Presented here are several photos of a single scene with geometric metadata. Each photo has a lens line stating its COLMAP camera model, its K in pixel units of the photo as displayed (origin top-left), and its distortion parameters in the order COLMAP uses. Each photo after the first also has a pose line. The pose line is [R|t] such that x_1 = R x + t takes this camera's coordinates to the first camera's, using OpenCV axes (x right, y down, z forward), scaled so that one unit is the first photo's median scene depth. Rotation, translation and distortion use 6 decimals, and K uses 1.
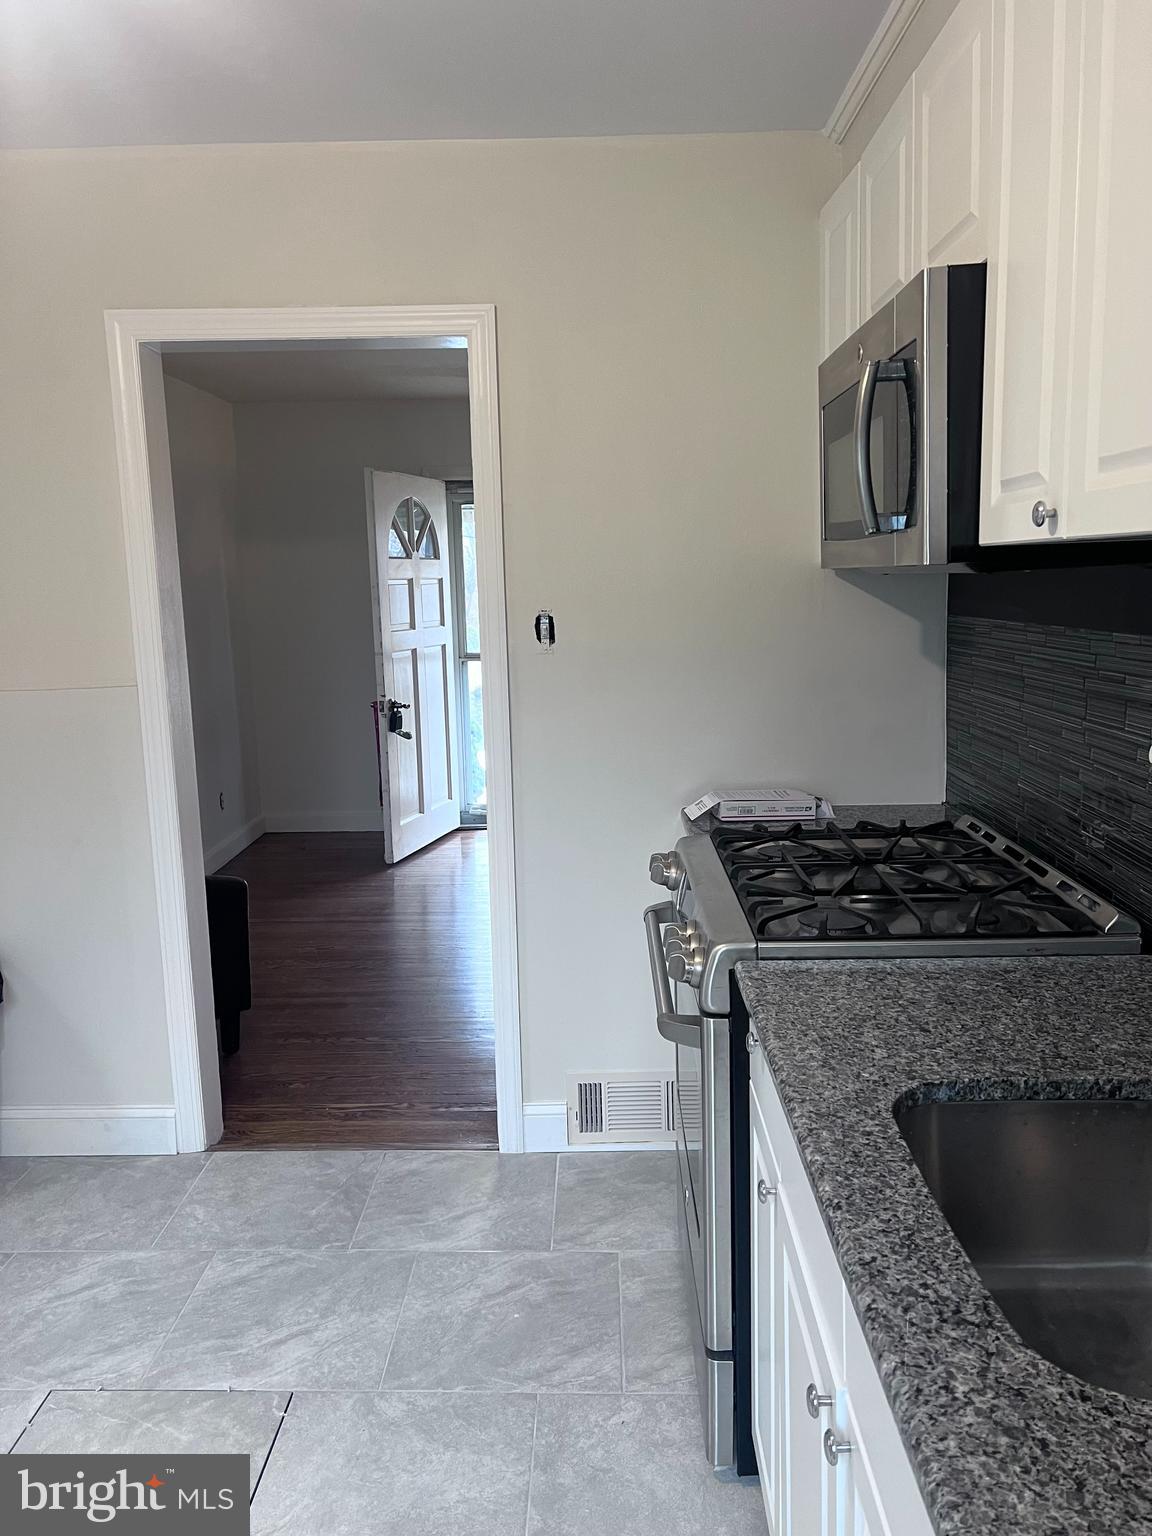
lens RADIAL K [[1153.6, 0, 576.0], [0, 1153.6, 768.0], [0, 0, 1]] dist [0.004783, 0.001194]
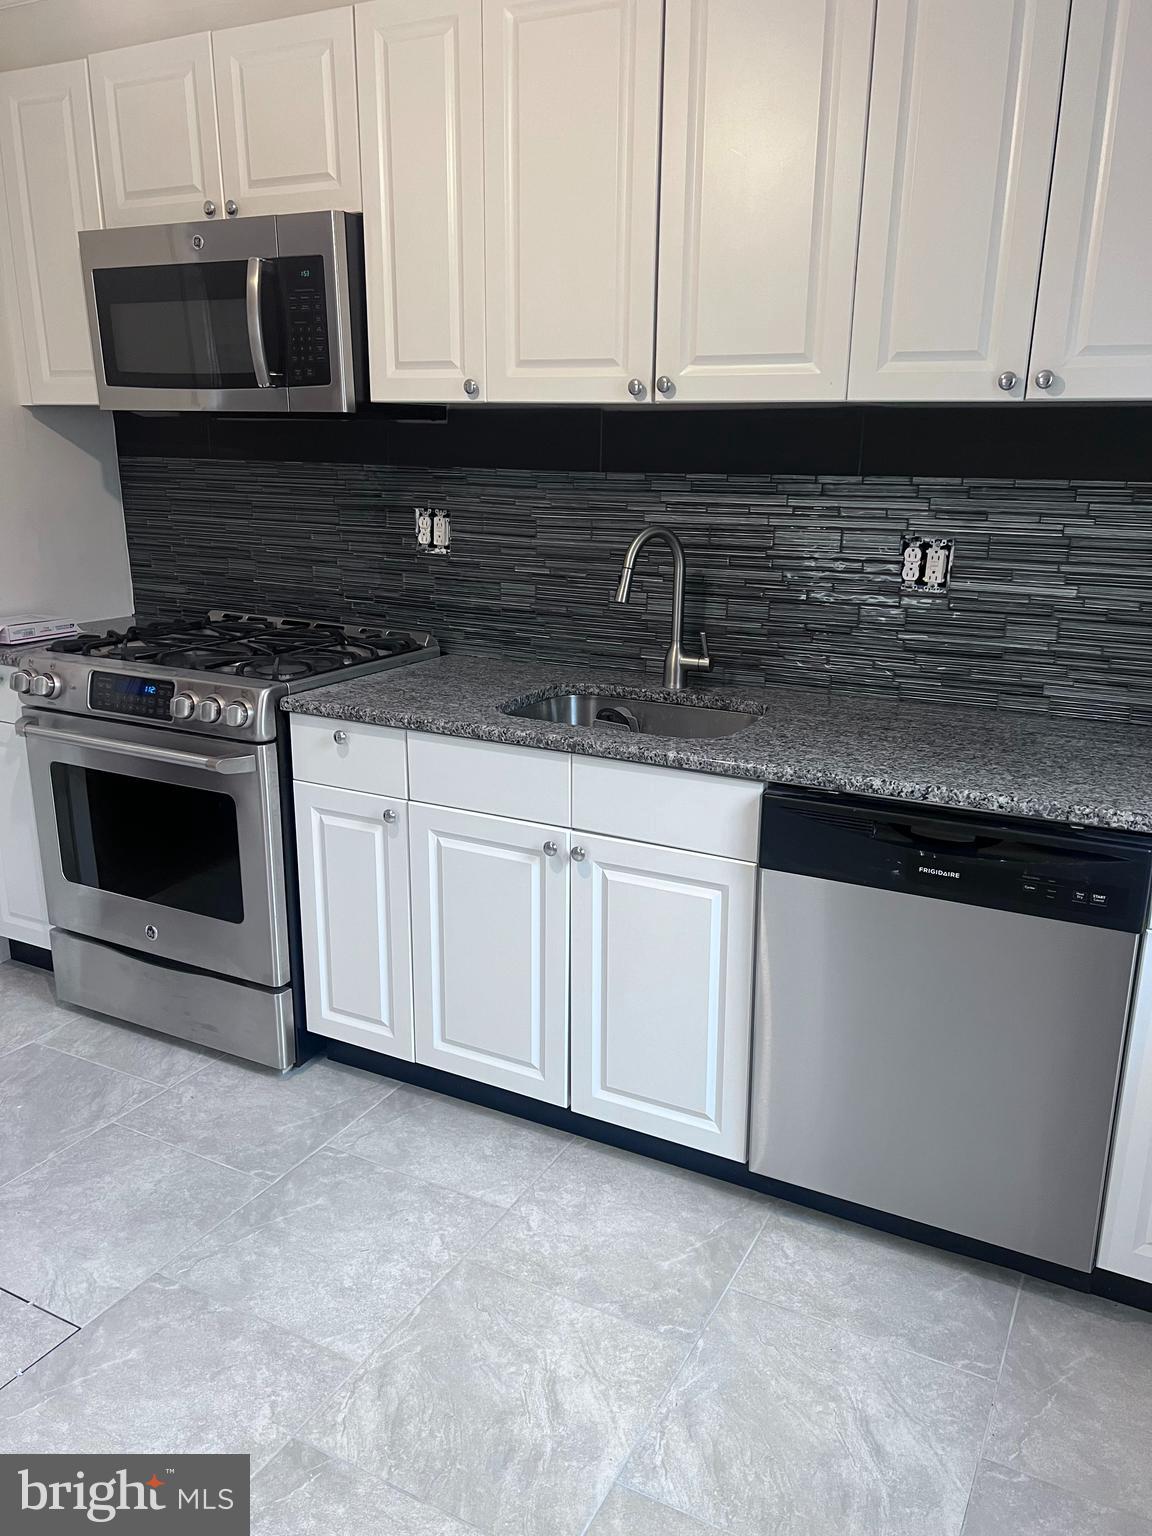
lens RADIAL K [[1155.4, 0, 576.0], [0, 1155.4, 768.0], [0, 0, 1]] dist [0.068597, 0.000111]
pose [[0.456562, -0.214516, 0.863443, -0.789732], [0.122201, 0.976419, 0.177968, 0.035749], [-0.881259, 0.024260, 0.472010, 0.013089]]
